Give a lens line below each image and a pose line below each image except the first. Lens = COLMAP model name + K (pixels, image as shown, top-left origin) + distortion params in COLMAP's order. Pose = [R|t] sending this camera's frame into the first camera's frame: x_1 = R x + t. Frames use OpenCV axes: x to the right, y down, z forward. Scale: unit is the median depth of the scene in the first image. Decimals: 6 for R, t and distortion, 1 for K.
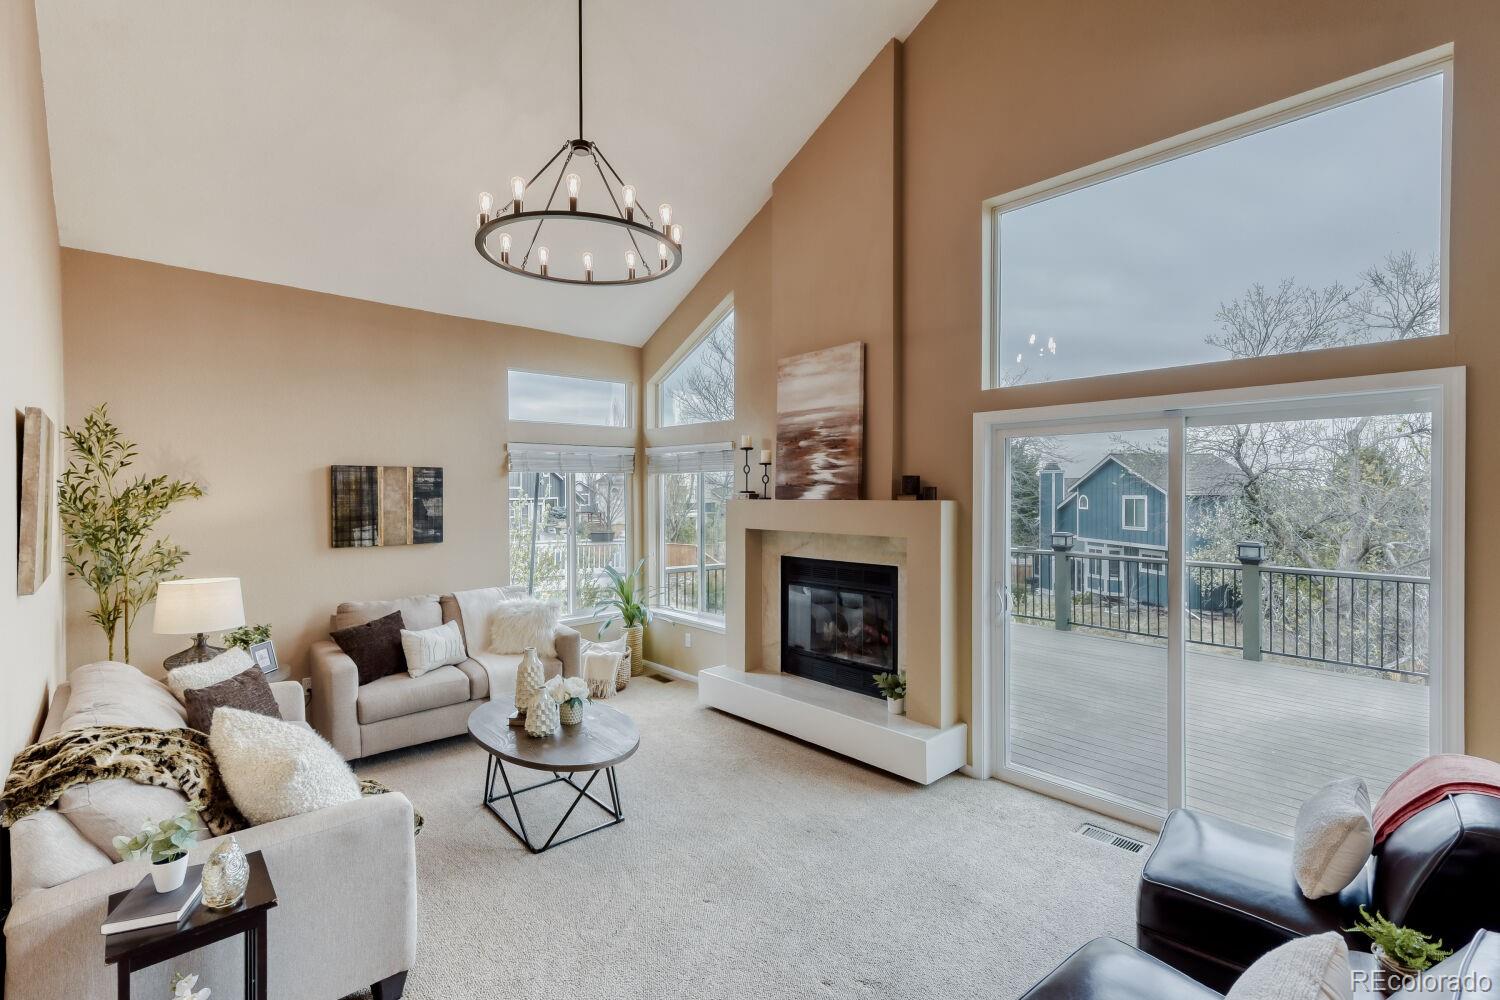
lens RADIAL K [[692.0, 0, 752.6], [0, 692.0, 495.9], [0, 0, 1]] dist [-0.001814, -0.000093]
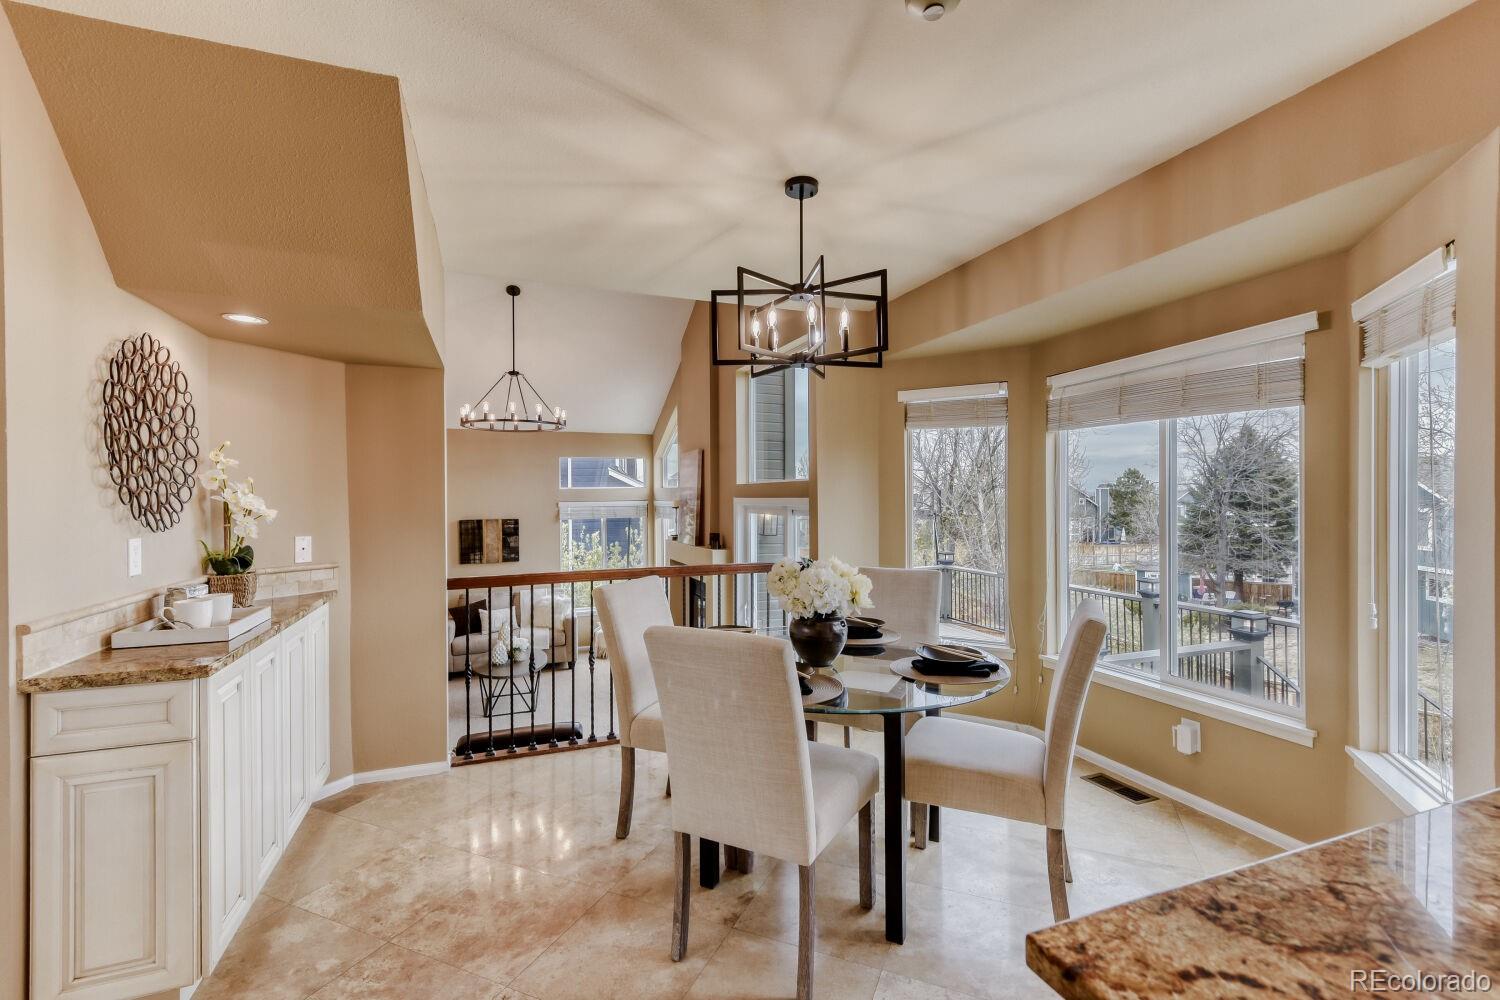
lens RADIAL K [[692.0, 0, 756.1], [0, 692.0, 503.1], [0, 0, 1]] dist [-0.001814, -0.000093]
pose [[0.931919, -0.005425, -0.362627, 0.801393], [0.007209, 0.999968, 0.003566, -0.088530], [0.362596, -0.005937, 0.931928, -0.446806]]
